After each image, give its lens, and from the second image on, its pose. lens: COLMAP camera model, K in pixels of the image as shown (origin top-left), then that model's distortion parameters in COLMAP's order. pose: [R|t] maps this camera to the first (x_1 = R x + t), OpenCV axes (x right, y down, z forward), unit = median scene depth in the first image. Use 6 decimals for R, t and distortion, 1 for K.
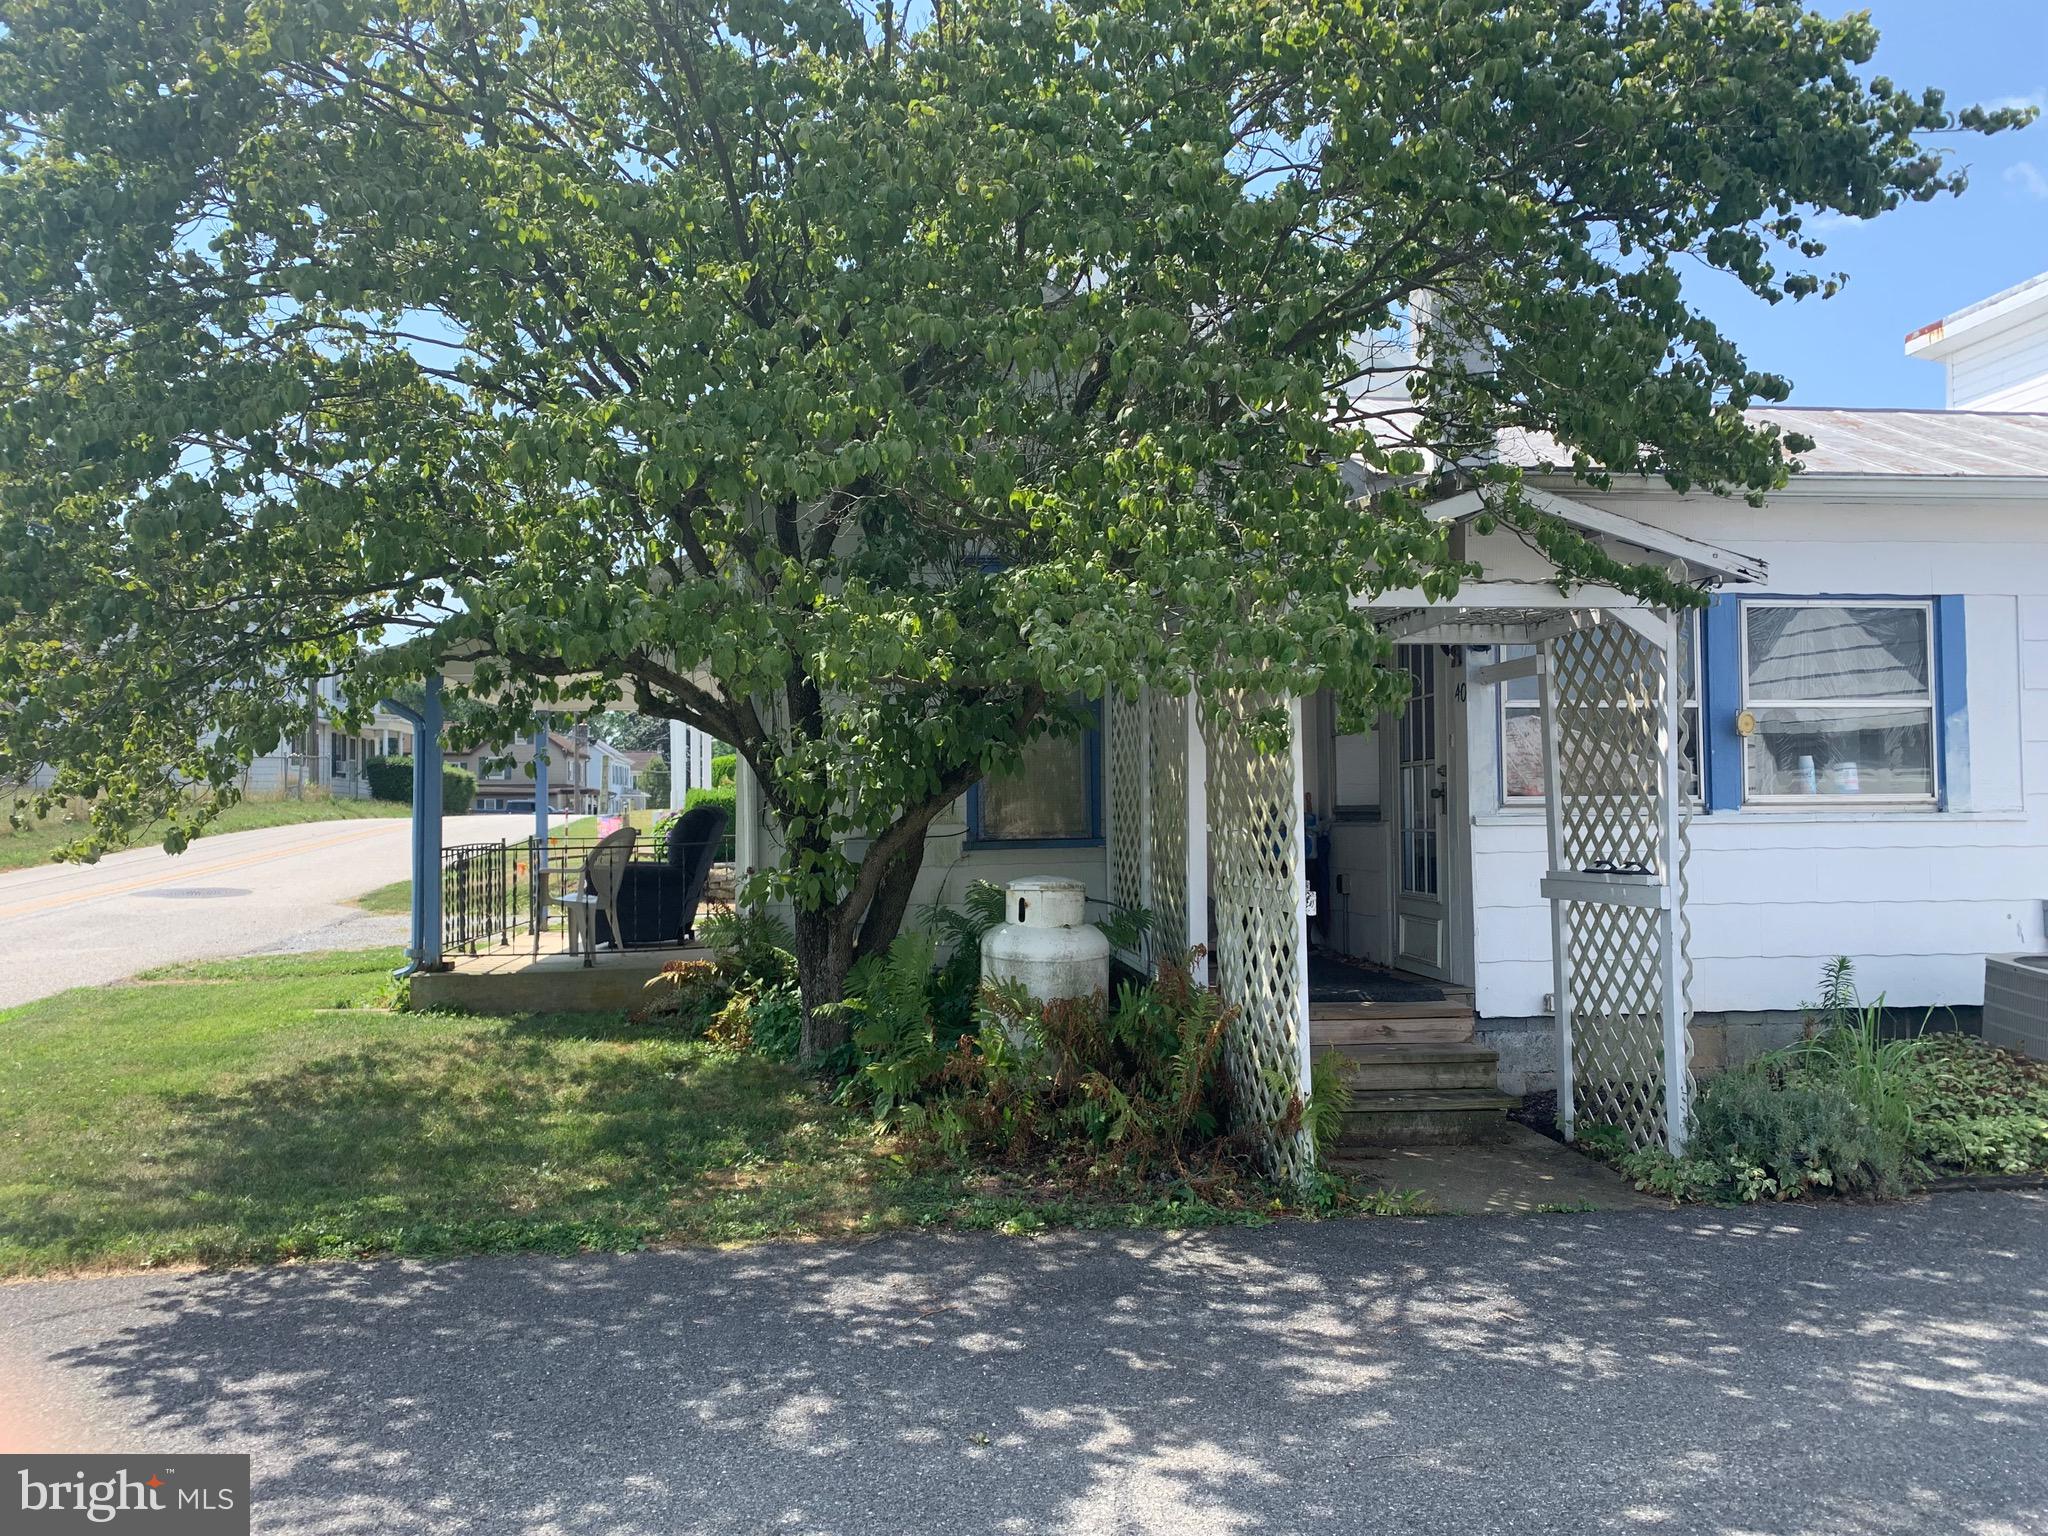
lens RADIAL K [[1553.9, 0, 1040.1], [0, 1553.9, 763.2], [0, 0, 1]] dist [0.023236, -0.027915]
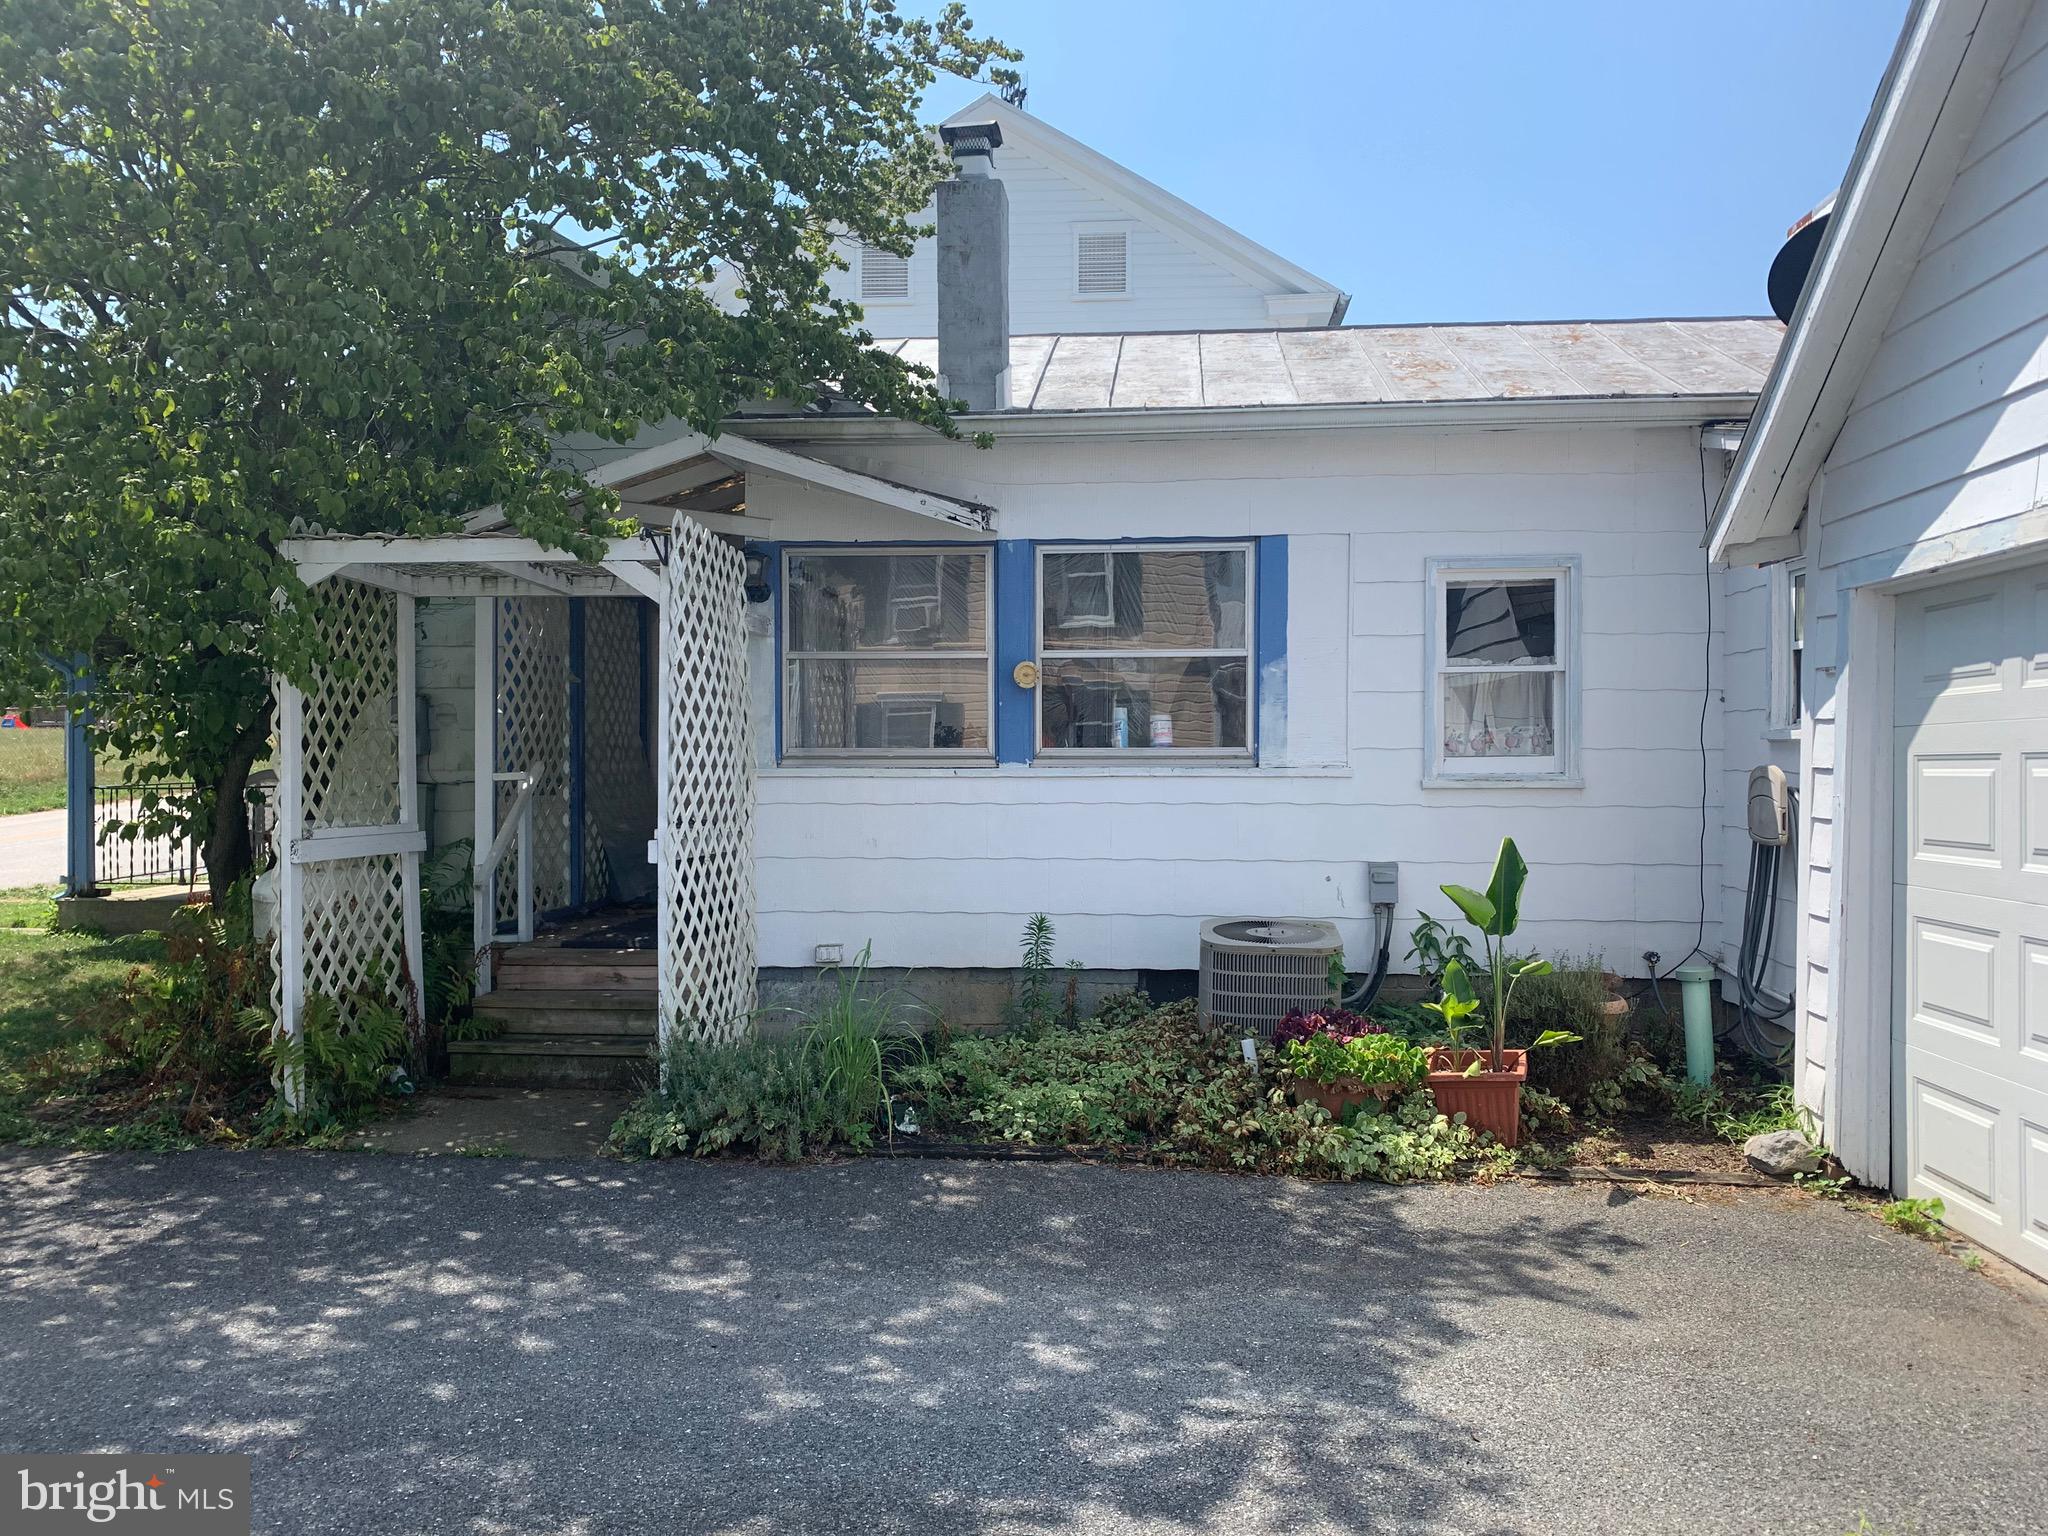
lens RADIAL K [[1553.9, 0, 1032.7], [0, 1553.9, 780.8], [0, 0, 1]] dist [0.023236, -0.027915]
pose [[0.981506, 0.010230, -0.191160, 0.683079], [-0.000701, 0.998757, 0.049849, -0.007782], [0.191433, -0.048793, 0.980292, 0.057993]]
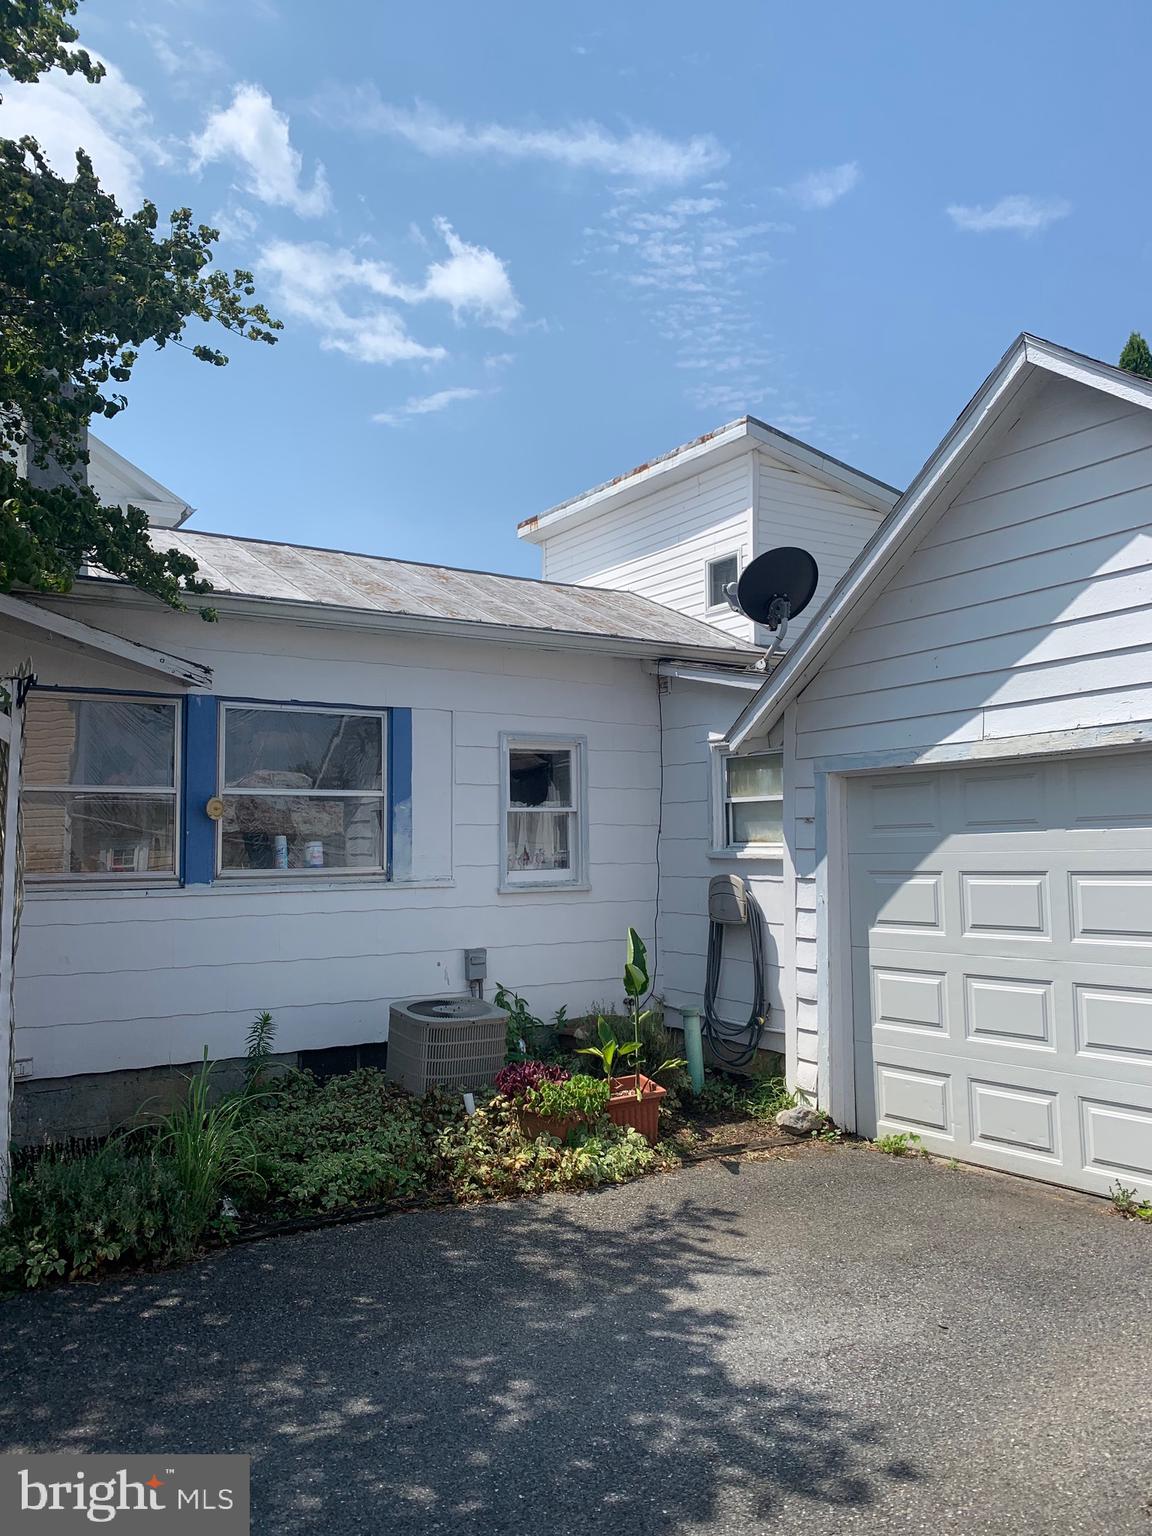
lens RADIAL K [[1165.4, 0, 592.6], [0, 1165.4, 746.1], [0, 0, 1]] dist [0.023236, -0.027915]
pose [[0.890782, 0.040815, 0.452595, 0.326665], [-0.013518, 0.997898, -0.063384, -0.021322], [-0.454230, 0.050343, 0.889461, 0.108149]]
